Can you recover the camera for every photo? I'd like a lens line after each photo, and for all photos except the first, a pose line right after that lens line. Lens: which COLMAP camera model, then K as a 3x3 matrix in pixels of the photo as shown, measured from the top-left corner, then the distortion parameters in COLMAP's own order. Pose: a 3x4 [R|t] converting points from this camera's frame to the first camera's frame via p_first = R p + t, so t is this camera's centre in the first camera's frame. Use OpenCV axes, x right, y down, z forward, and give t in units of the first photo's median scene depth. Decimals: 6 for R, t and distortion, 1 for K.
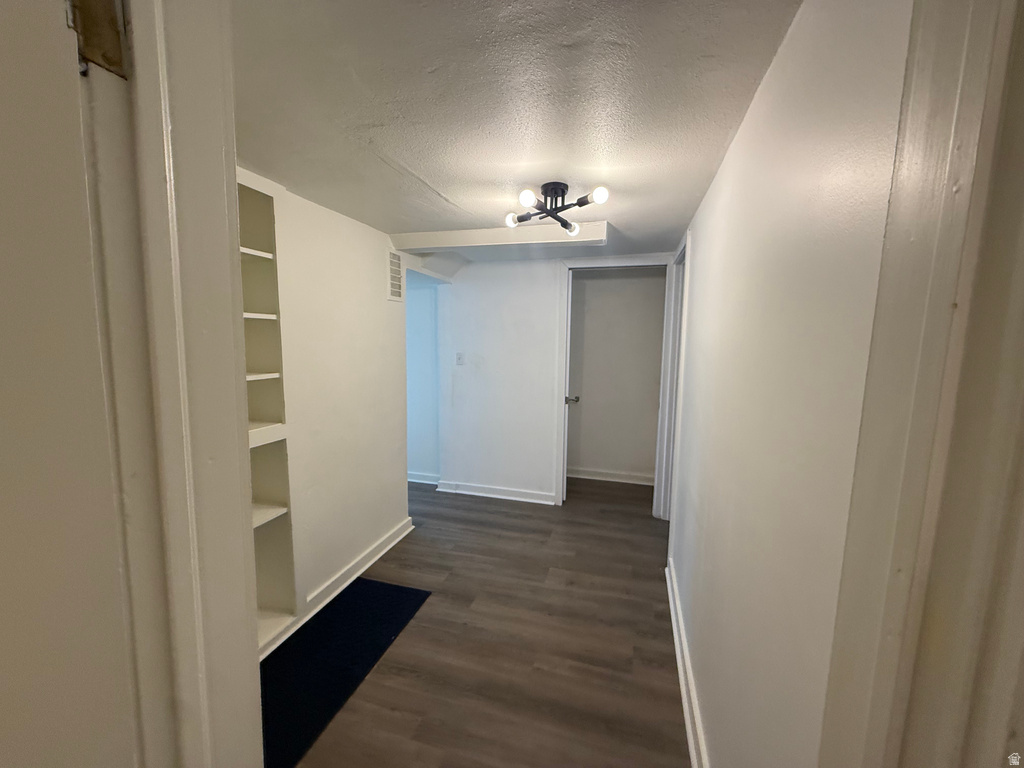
lens RADIAL K [[407.5, 0, 510.3], [0, 407.5, 383.0], [0, 0, 1]] dist [-0.000668, -0.000135]
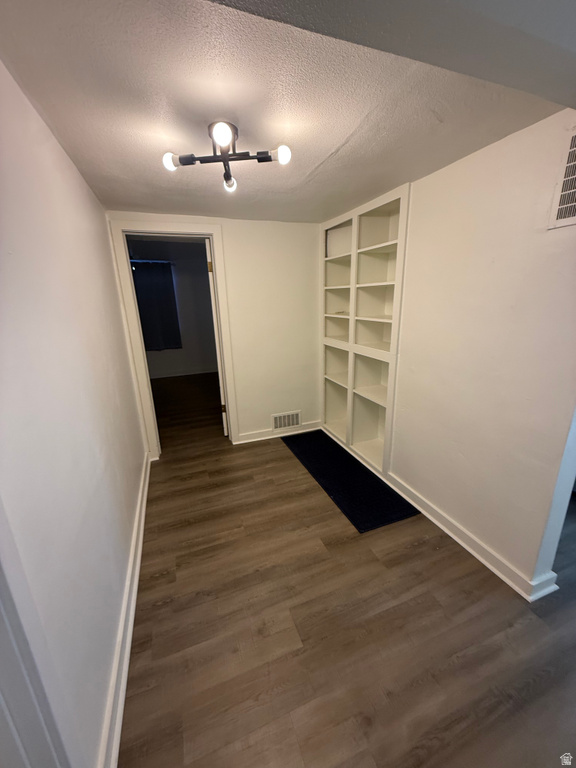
lens RADIAL K [[305.6, 0, 288.0], [0, 305.6, 384.0], [0, 0, 1]] dist [-0.000668, -0.000135]
pose [[-0.793531, 0.175948, -0.582539, 0.402124], [-0.052264, 0.934045, 0.353310, -0.158145], [0.606282, 0.310808, -0.731998, 1.457131]]
